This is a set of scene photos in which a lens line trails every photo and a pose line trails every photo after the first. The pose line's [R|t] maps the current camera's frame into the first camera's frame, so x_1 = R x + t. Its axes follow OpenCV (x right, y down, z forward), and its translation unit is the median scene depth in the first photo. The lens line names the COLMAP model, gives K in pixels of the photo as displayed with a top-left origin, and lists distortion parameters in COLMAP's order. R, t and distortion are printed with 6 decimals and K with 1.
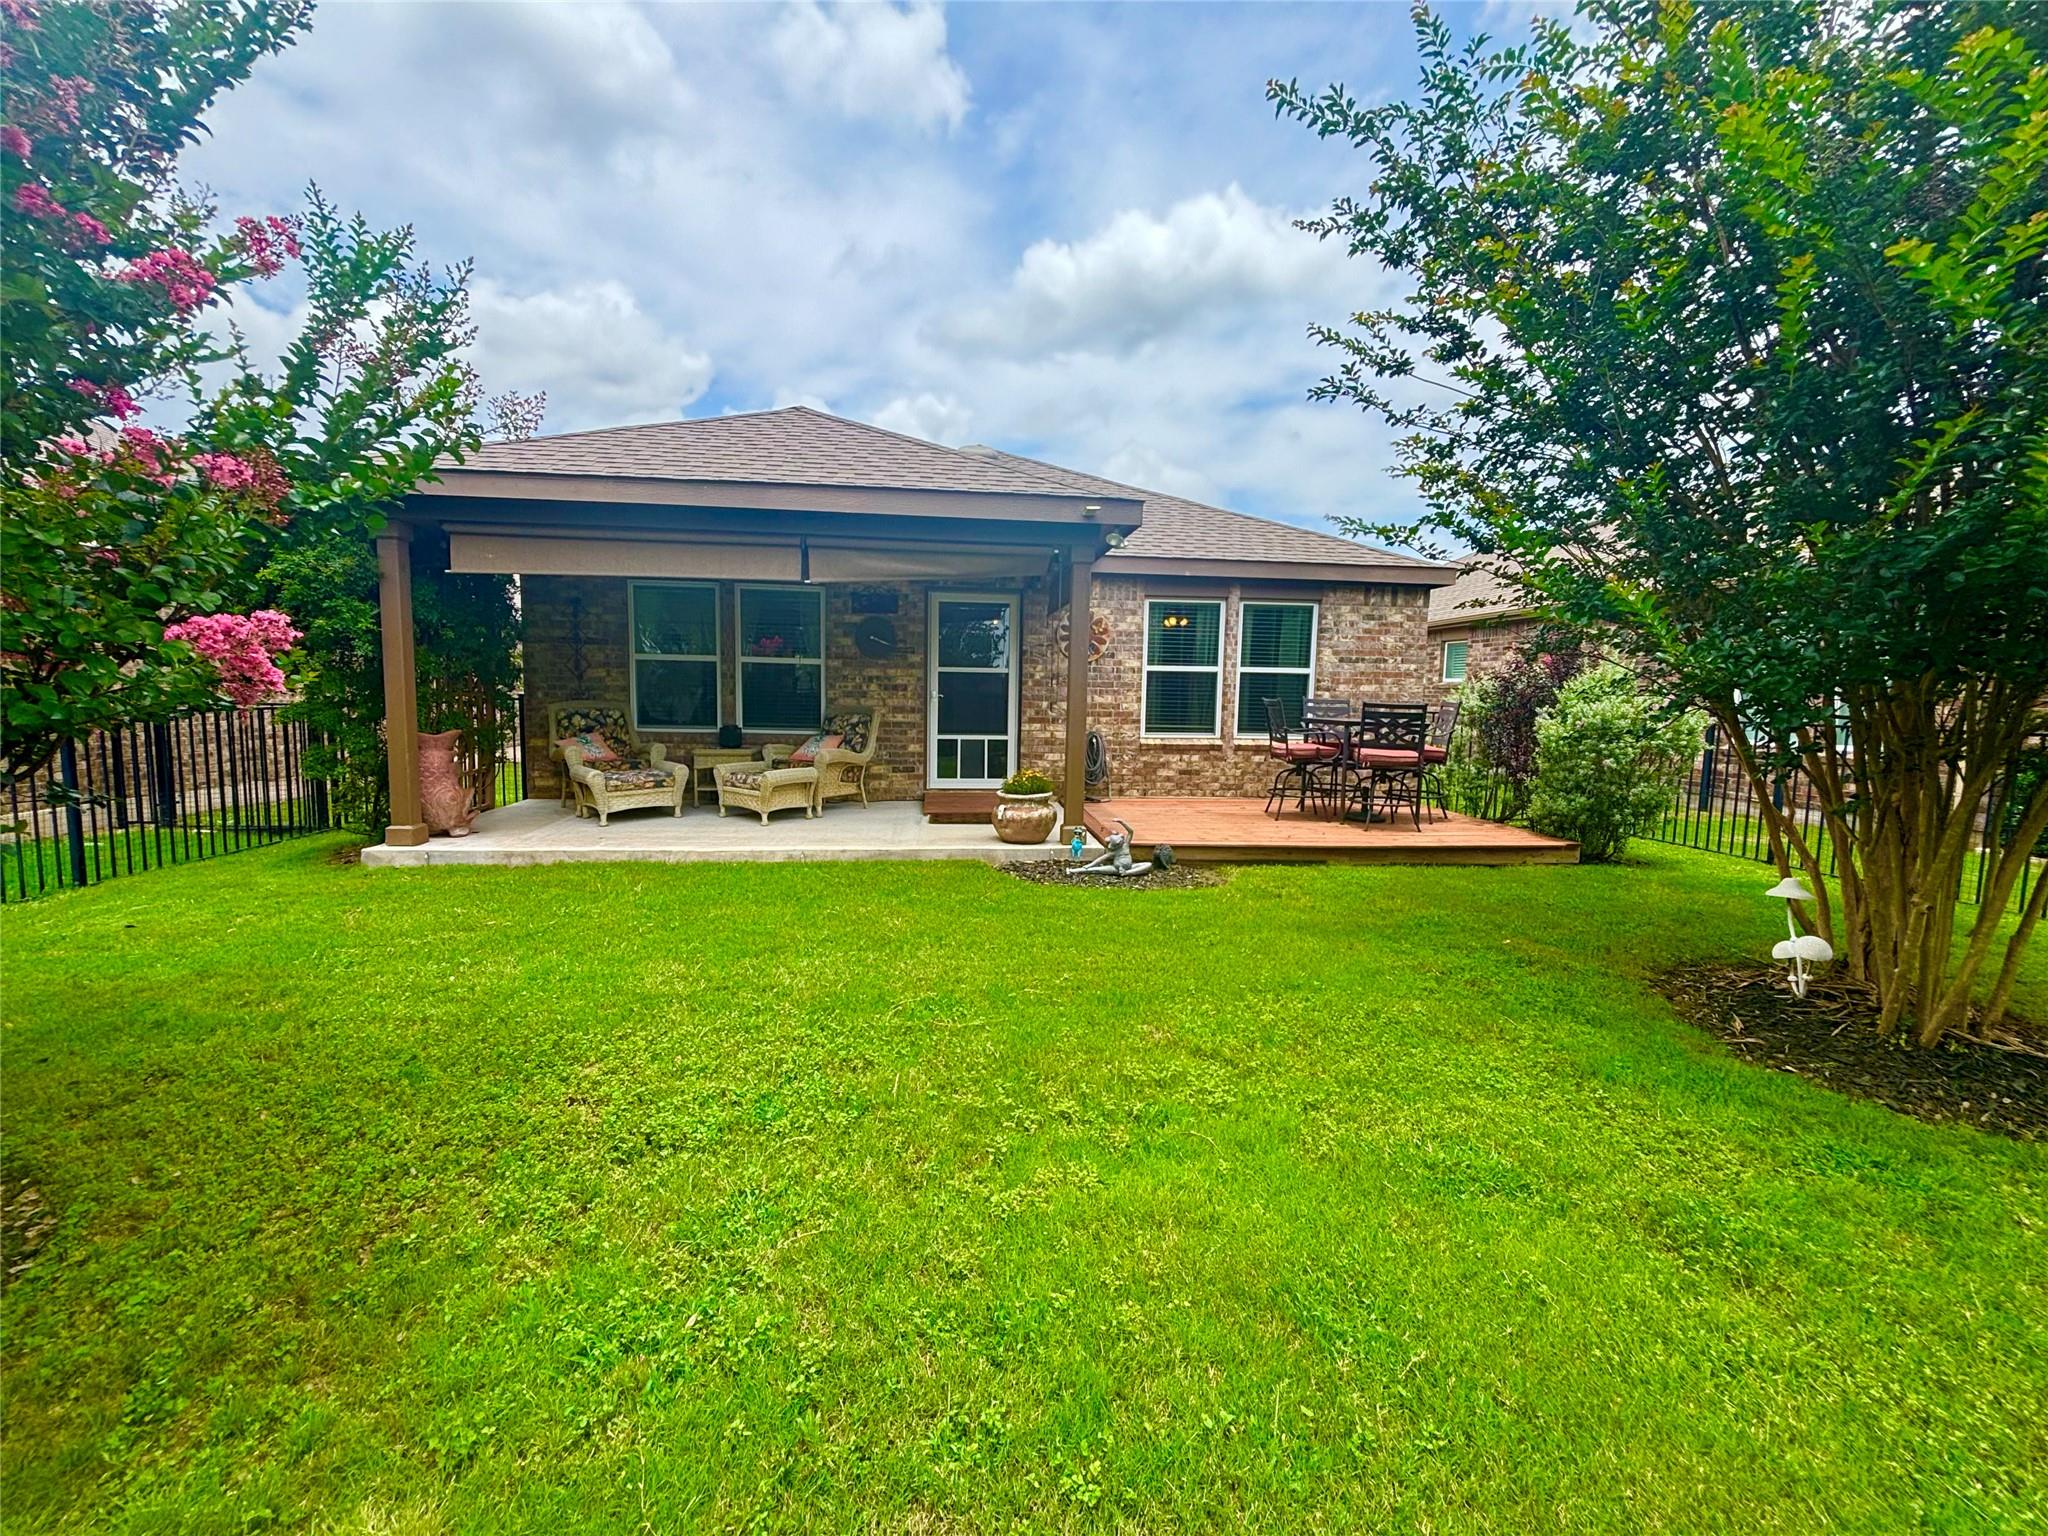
lens RADIAL K [[842.3, 0, 1115.0], [0, 842.3, 667.4], [0, 0, 1]] dist [0.000976, -0.019239]
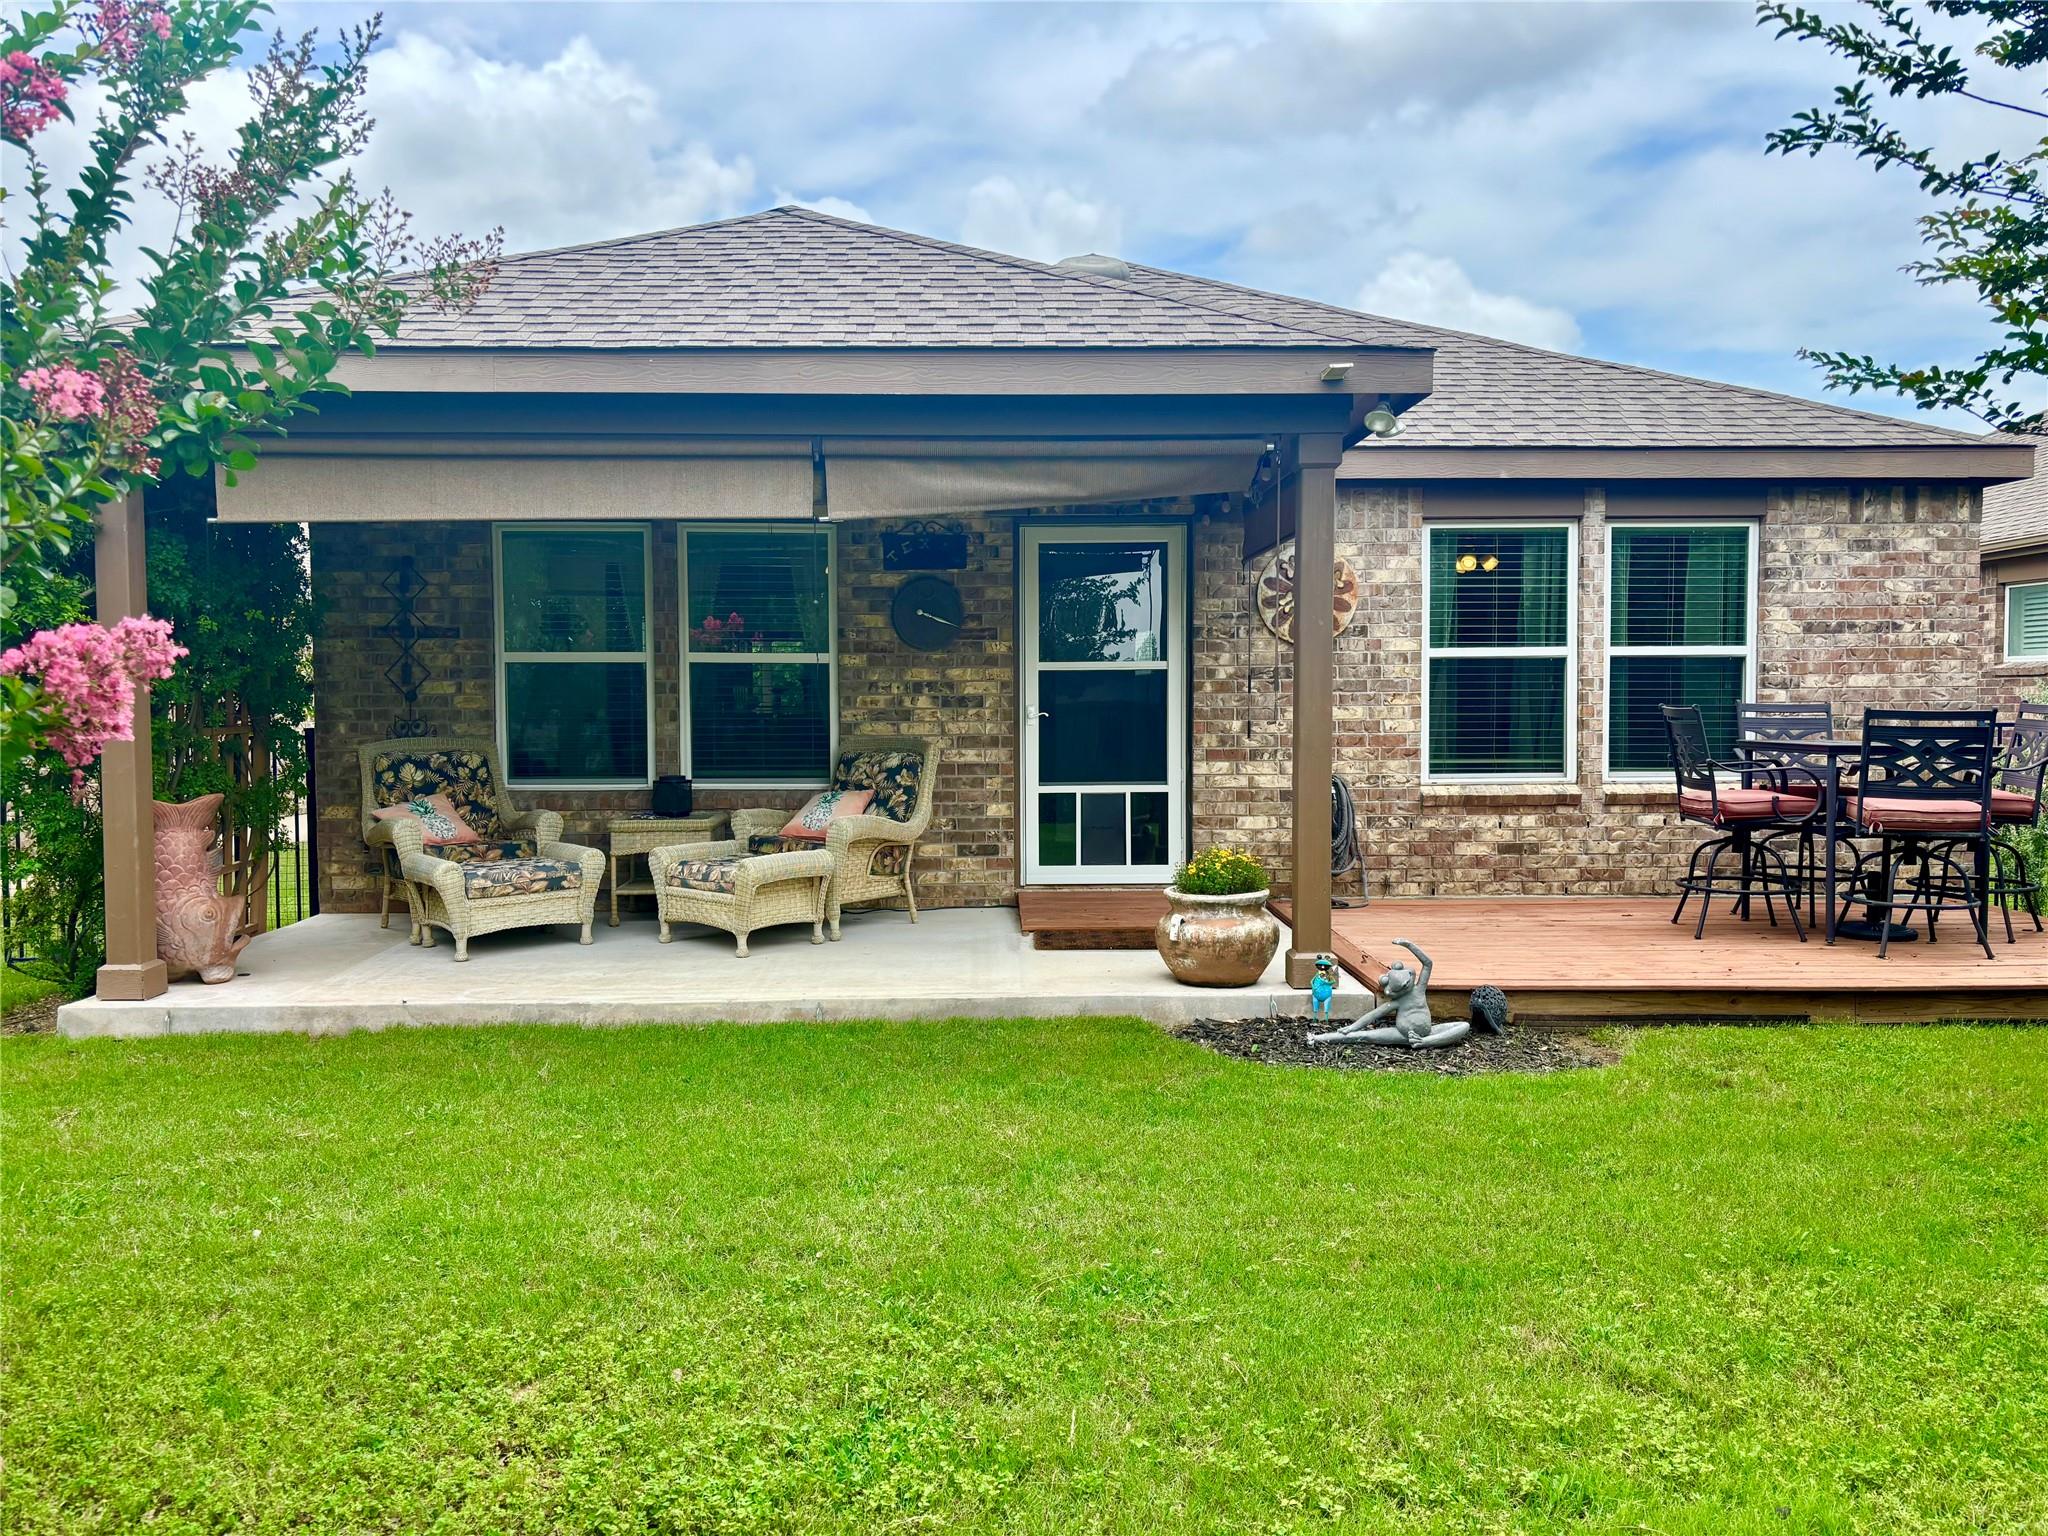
lens RADIAL K [[1648.2, 0, 1024.3], [0, 1648.2, 567.7], [0, 0, 1]] dist [0.013871, -0.029432]
pose [[0.993787, -0.032881, -0.106329, -0.108664], [0.028296, 0.998615, -0.044345, -0.014935], [0.107640, 0.041060, 0.993342, -0.073029]]
